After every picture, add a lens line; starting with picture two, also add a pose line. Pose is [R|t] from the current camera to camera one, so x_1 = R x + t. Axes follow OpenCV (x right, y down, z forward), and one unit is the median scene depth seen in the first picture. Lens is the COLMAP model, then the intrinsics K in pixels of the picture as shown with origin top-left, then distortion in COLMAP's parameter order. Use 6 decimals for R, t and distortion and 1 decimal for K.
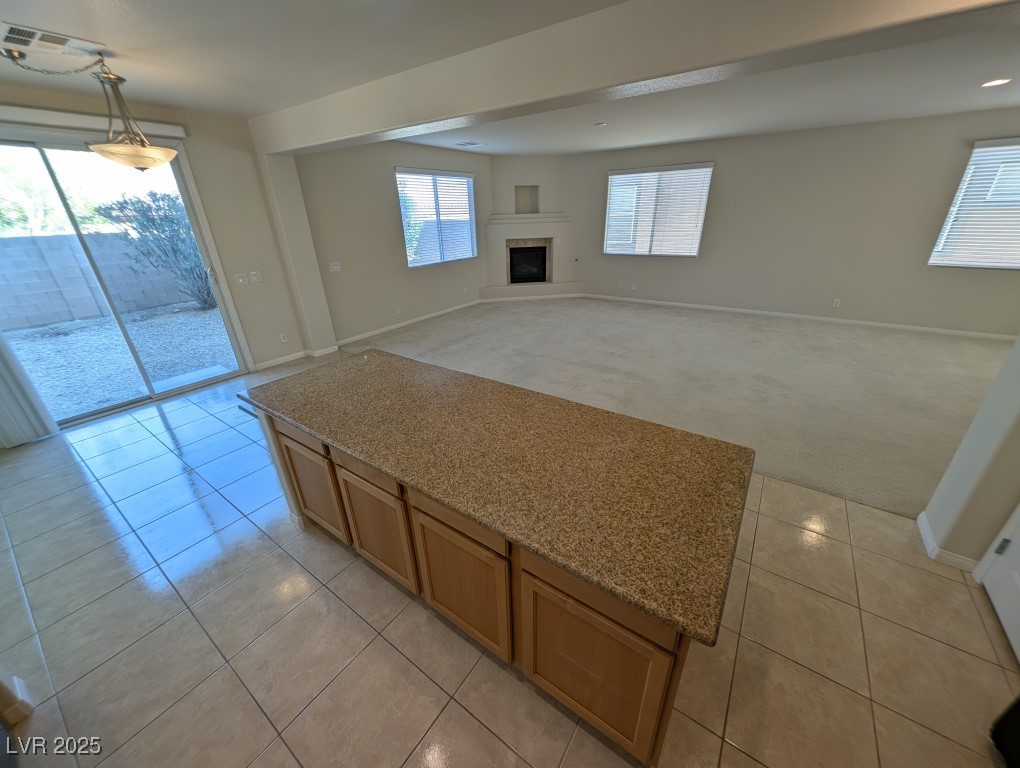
lens RADIAL K [[380.6, 0, 510.7], [0, 380.6, 383.5], [0, 0, 1]] dist [0.006237, -0.003058]
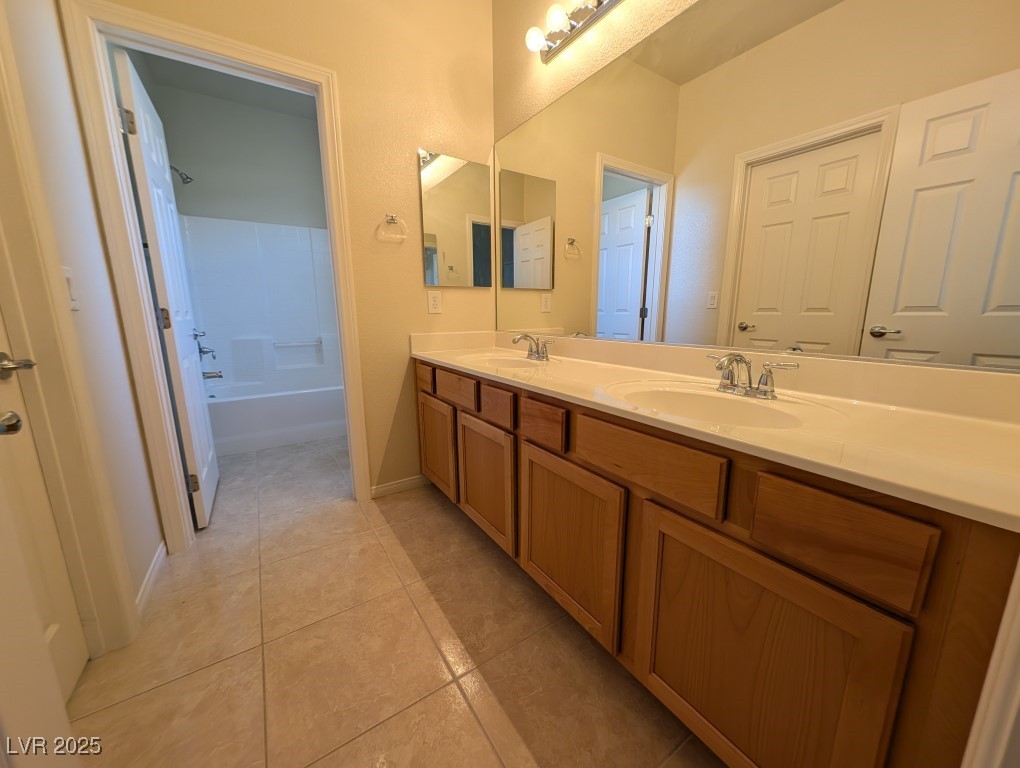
lens RADIAL K [[380.6, 0, 512.9], [0, 380.6, 384.8], [0, 0, 1]] dist [0.006237, -0.003058]
pose [[0.931227, 0.085217, -0.354337, 0.028698], [-0.165573, 0.965069, -0.203044, 0.394741], [0.324657, 0.247748, 0.912808, 0.132310]]
